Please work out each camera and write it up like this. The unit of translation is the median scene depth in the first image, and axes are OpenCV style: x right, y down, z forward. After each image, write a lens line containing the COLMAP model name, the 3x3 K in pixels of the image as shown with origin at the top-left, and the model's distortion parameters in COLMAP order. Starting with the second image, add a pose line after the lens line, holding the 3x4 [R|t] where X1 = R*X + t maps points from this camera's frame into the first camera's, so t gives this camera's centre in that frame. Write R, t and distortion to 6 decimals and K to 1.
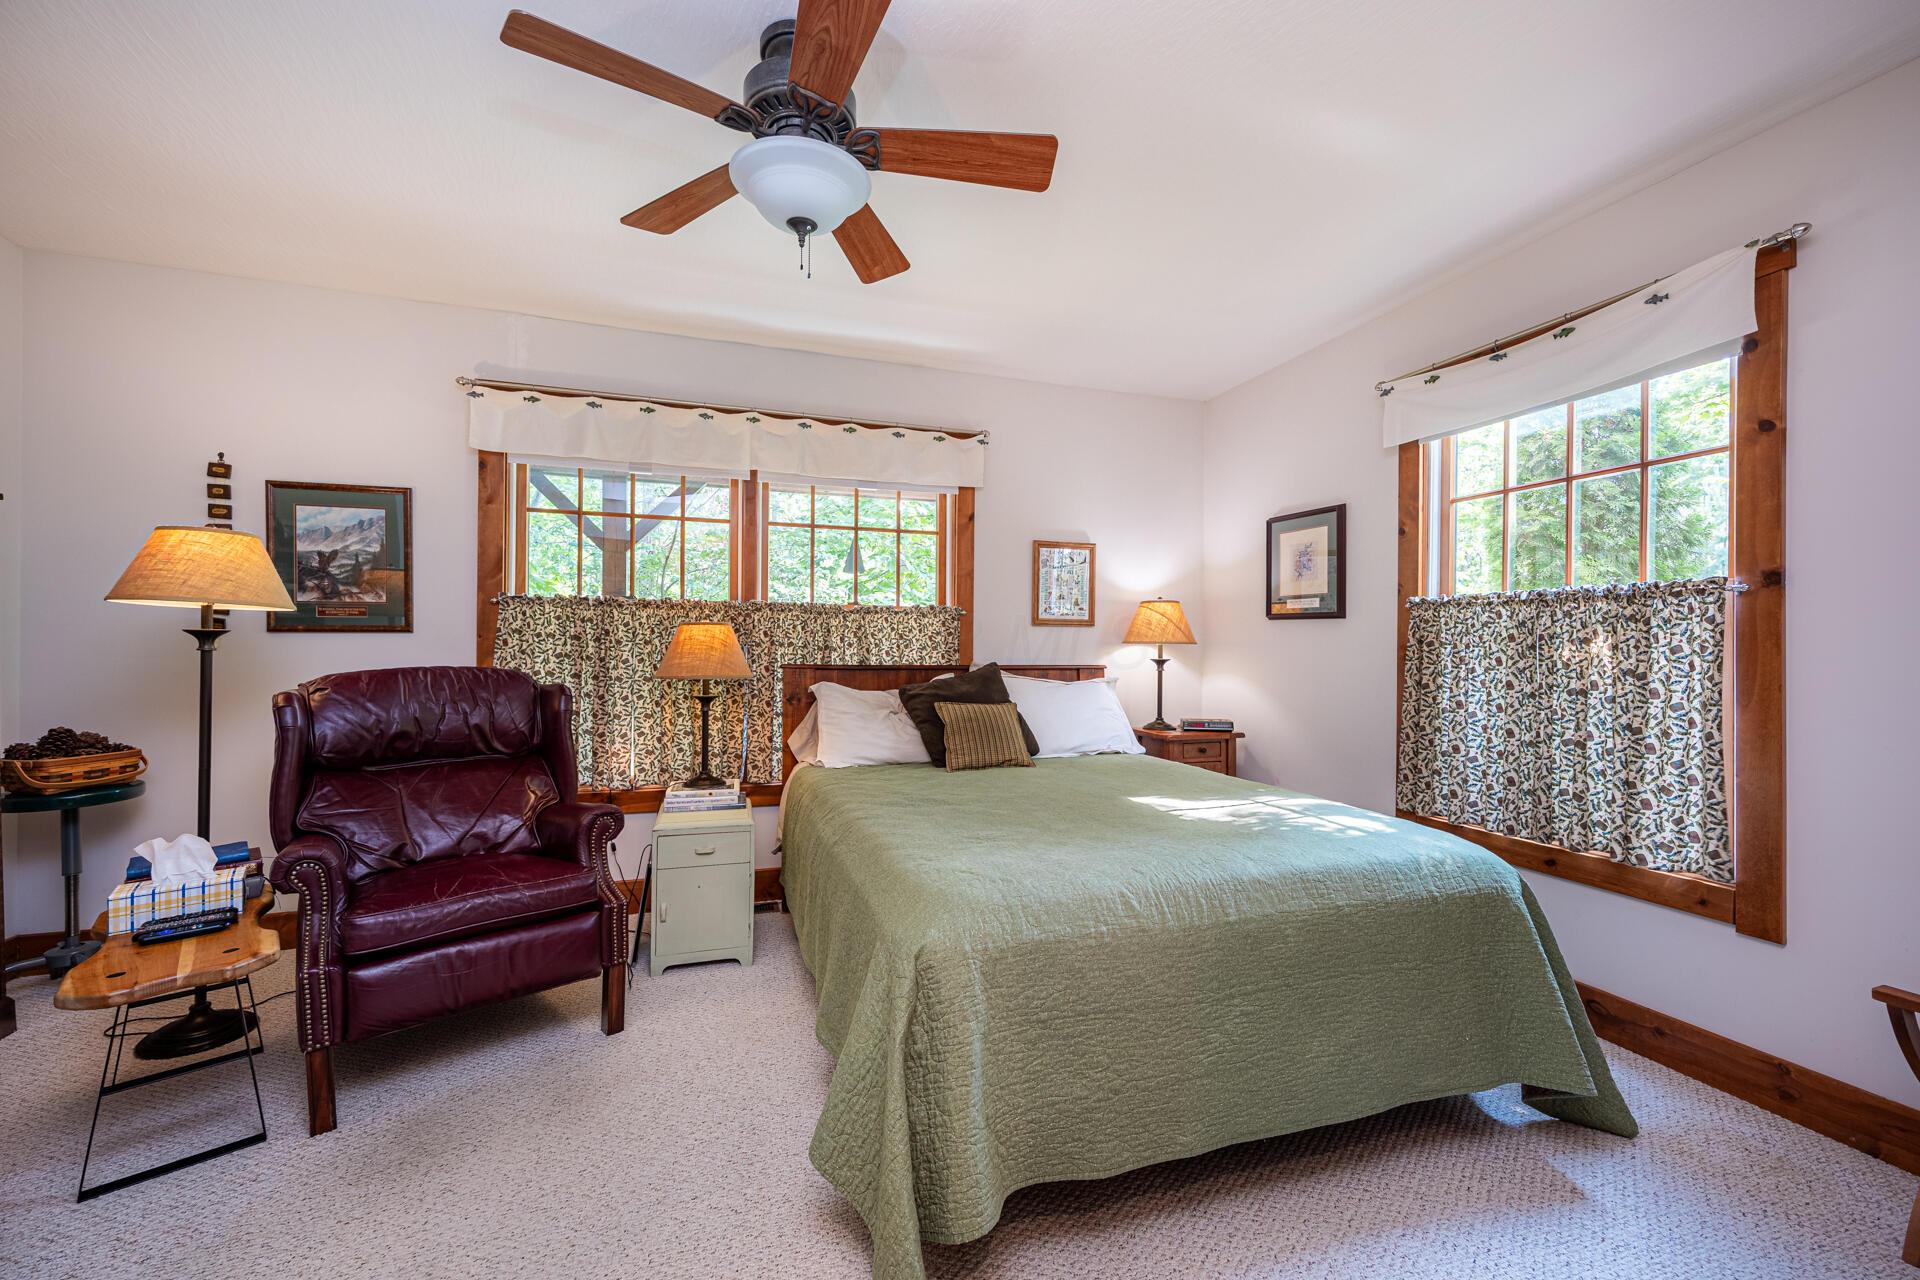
lens RADIAL K [[740.9, 0, 960.0], [0, 740.9, 640.0], [0, 0, 1]] dist [0.001593, -0.000095]
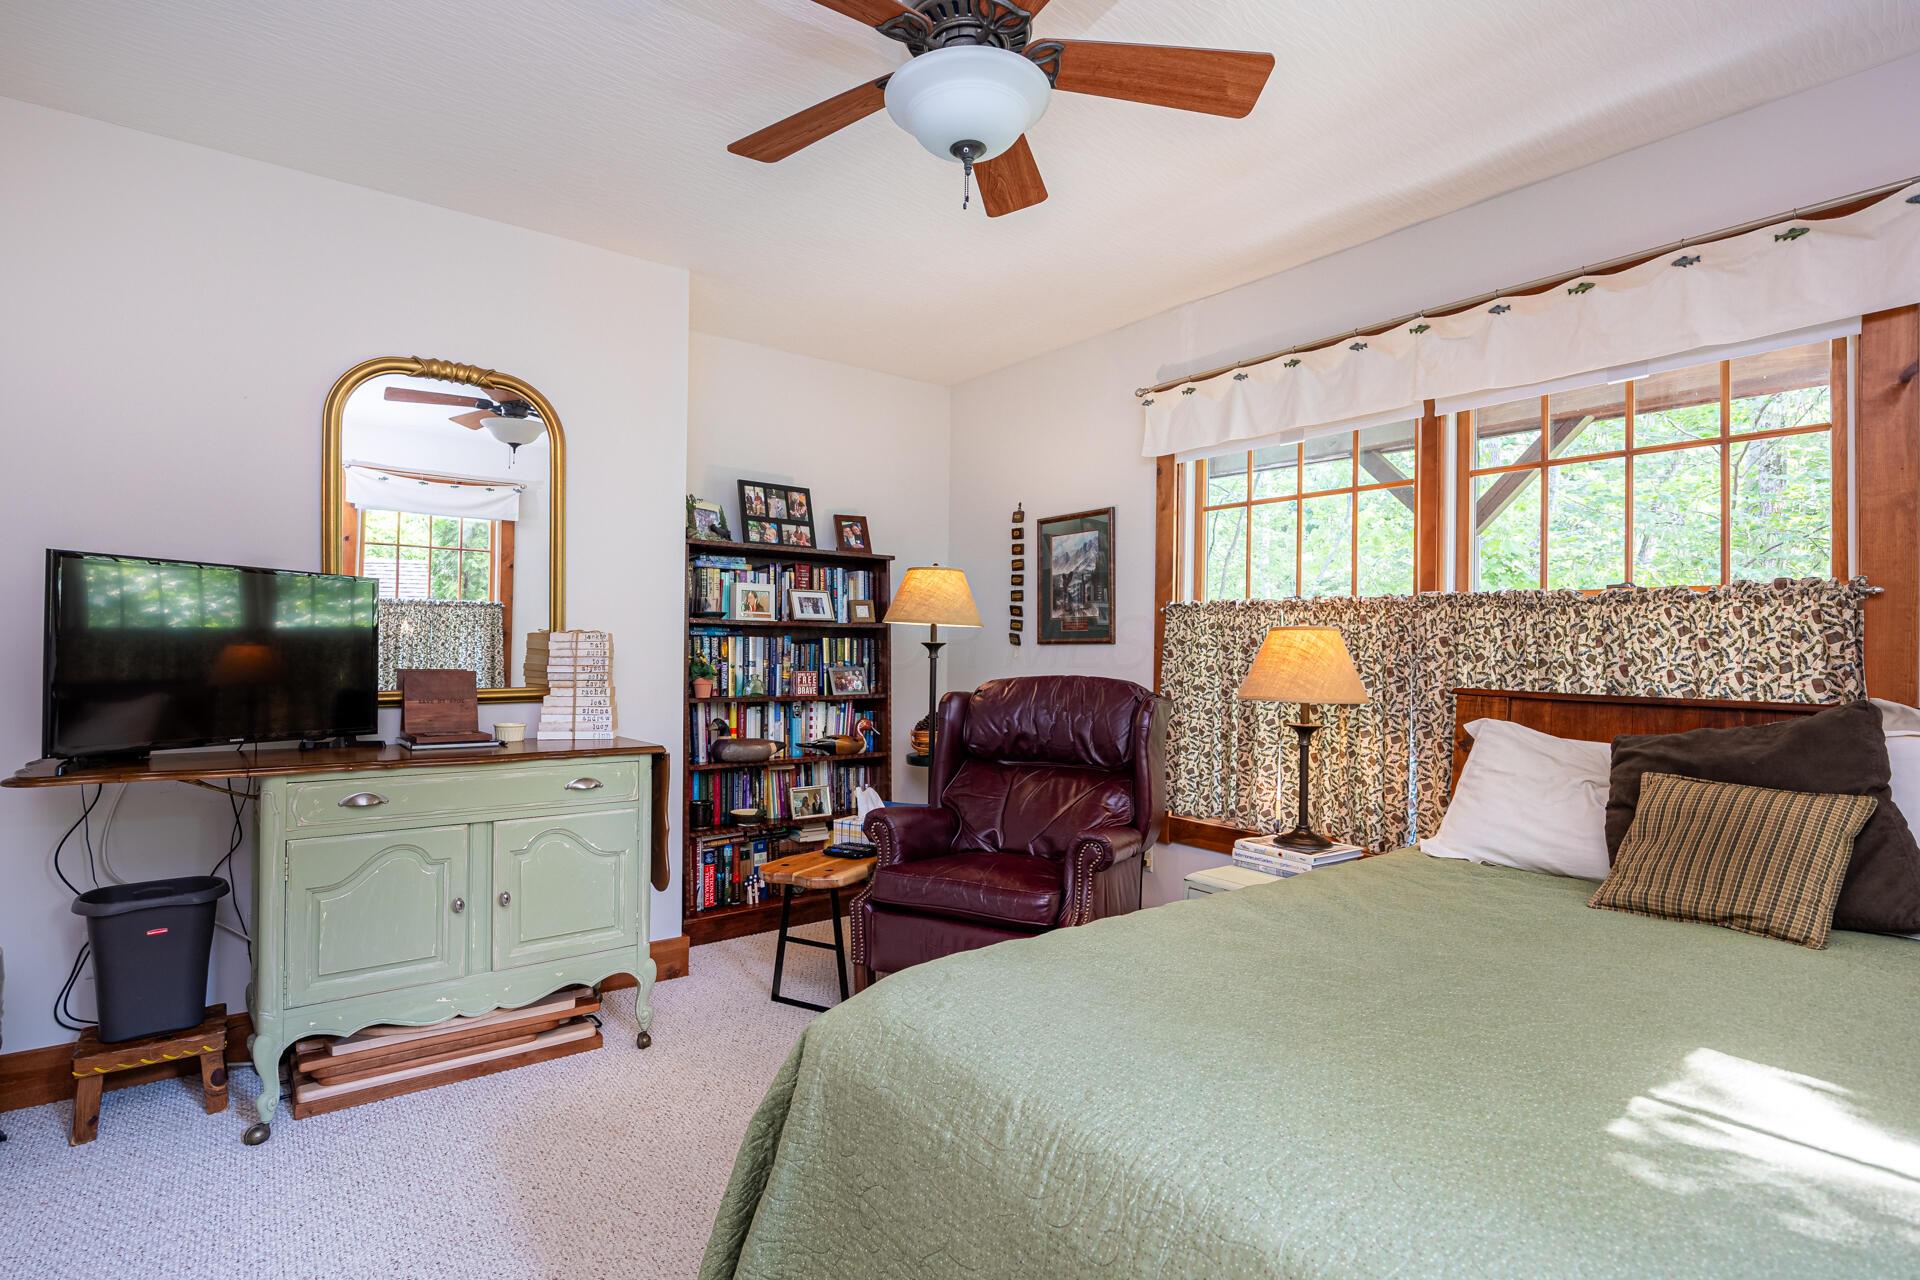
lens RADIAL K [[919.1, 0, 960.0], [0, 919.1, 640.0], [0, 0, 1]] dist [-0.017717, -0.000353]
pose [[0.339824, -0.013408, -0.940394, 0.398236], [-0.003558, 0.999873, -0.015542, 0.004865], [0.940482, 0.008627, 0.339733, 0.345461]]
